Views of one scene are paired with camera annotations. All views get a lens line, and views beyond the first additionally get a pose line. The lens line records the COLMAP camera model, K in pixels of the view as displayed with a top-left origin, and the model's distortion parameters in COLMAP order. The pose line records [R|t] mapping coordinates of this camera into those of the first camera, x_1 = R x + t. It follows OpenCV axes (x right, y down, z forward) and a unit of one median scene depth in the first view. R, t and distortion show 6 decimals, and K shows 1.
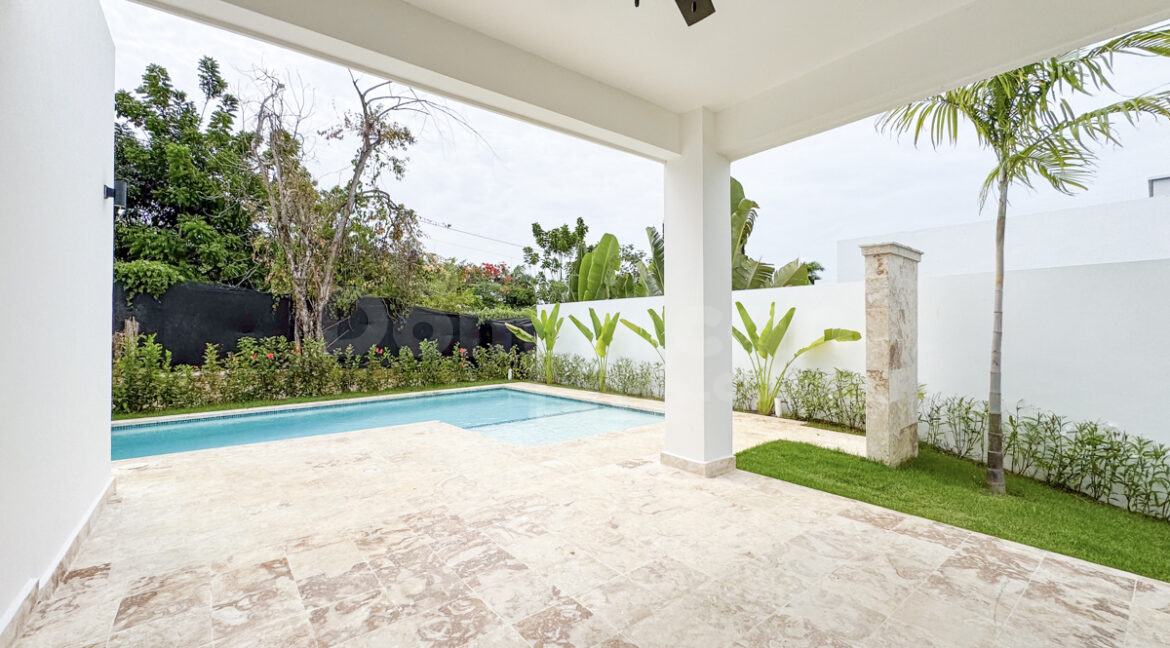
lens RADIAL K [[468.4, 0, 576.9], [0, 468.4, 327.0], [0, 0, 1]] dist [-0.001250, -0.000139]
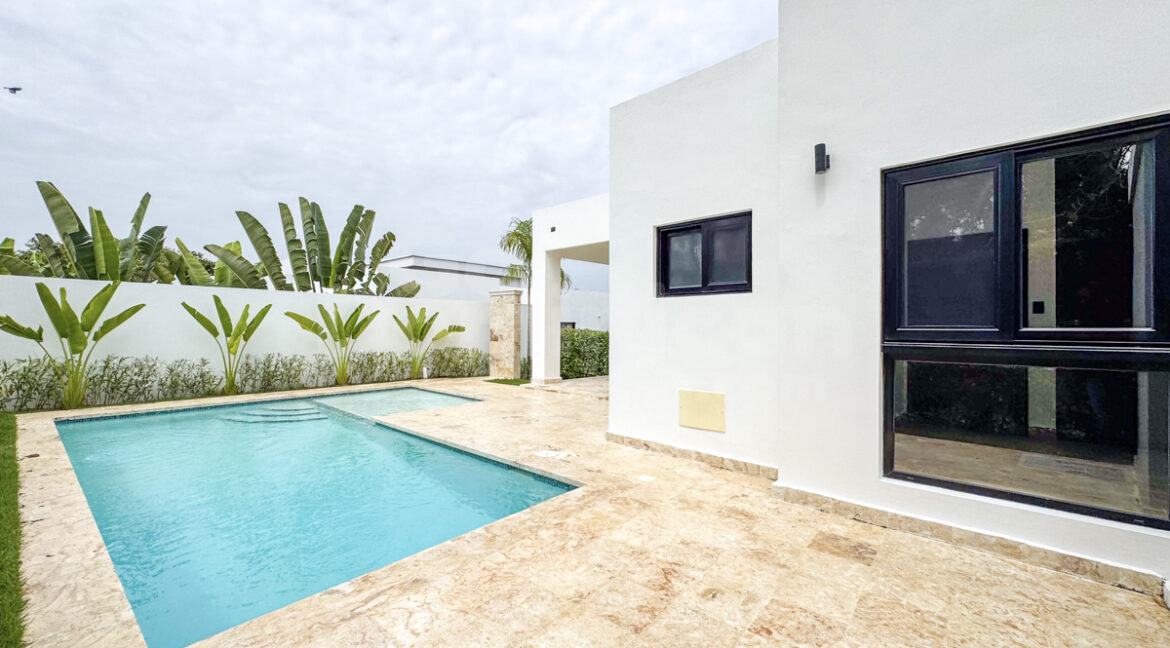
lens RADIAL K [[468.4, 0, 576.9], [0, 468.4, 327.0], [0, 0, 1]] dist [-0.001250, -0.000139]
pose [[-0.149228, -0.010870, 0.988743, -0.996357], [-0.027760, 0.999591, 0.006799, -0.010862], [-0.988413, -0.026433, -0.149469, 0.580250]]
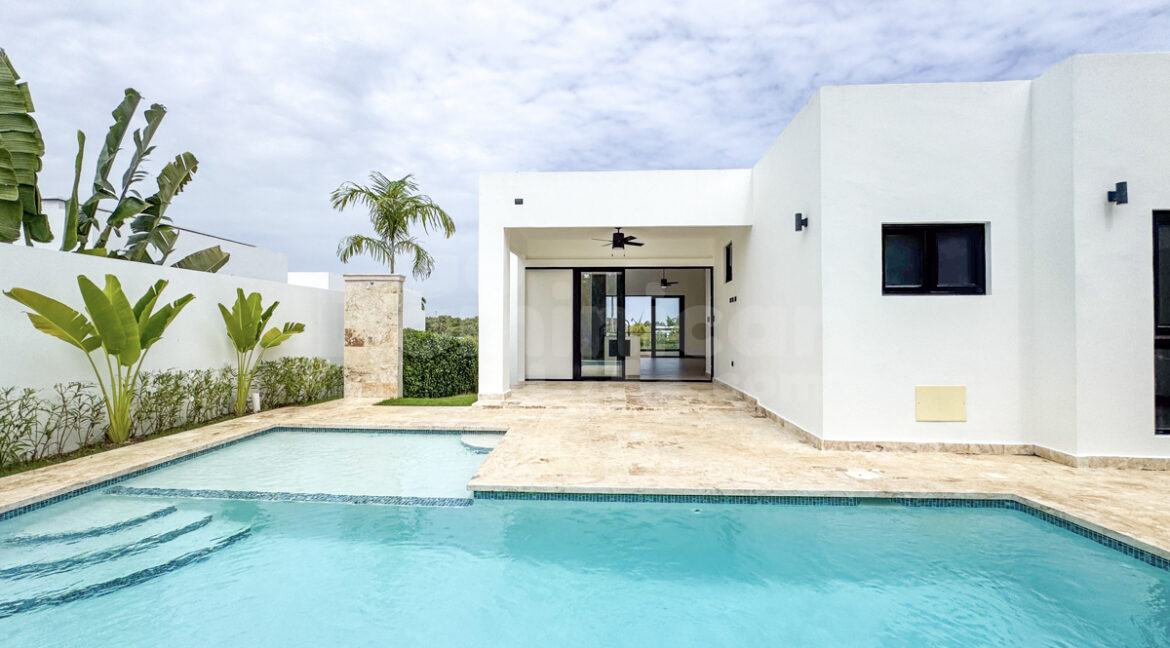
lens RADIAL K [[474.4, 0, 585.0], [0, 474.4, 324.0], [0, 0, 1]] dist [0.000145, 0.000154]
pose [[-0.755858, -0.007033, 0.654698, -0.574760], [-0.026018, 0.999475, -0.019302, 0.008237], [-0.654218, -0.031623, -0.755644, 1.038971]]
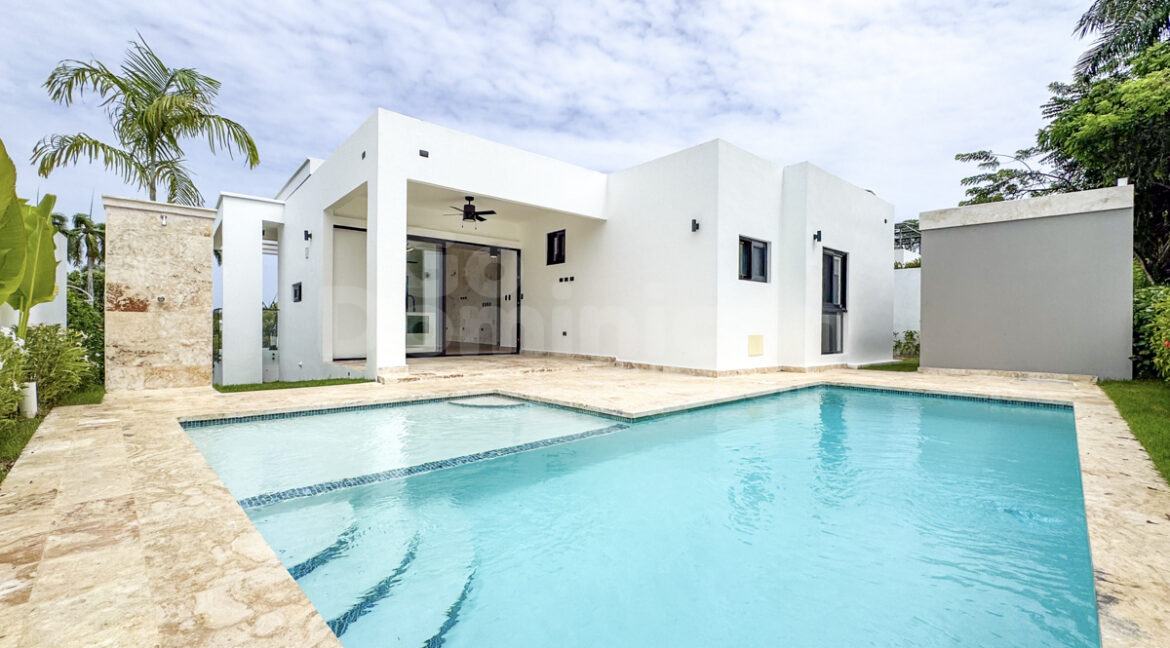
lens RADIAL K [[488.7, 0, 586.0], [0, 488.7, 325.6], [0, 0, 1]] dist [0.000924, -0.000200]
pose [[-0.997998, -0.023387, -0.058763, -0.148571], [-0.022303, 0.999570, -0.019028, 0.064865], [0.059183, -0.017679, -0.998091, 1.289137]]
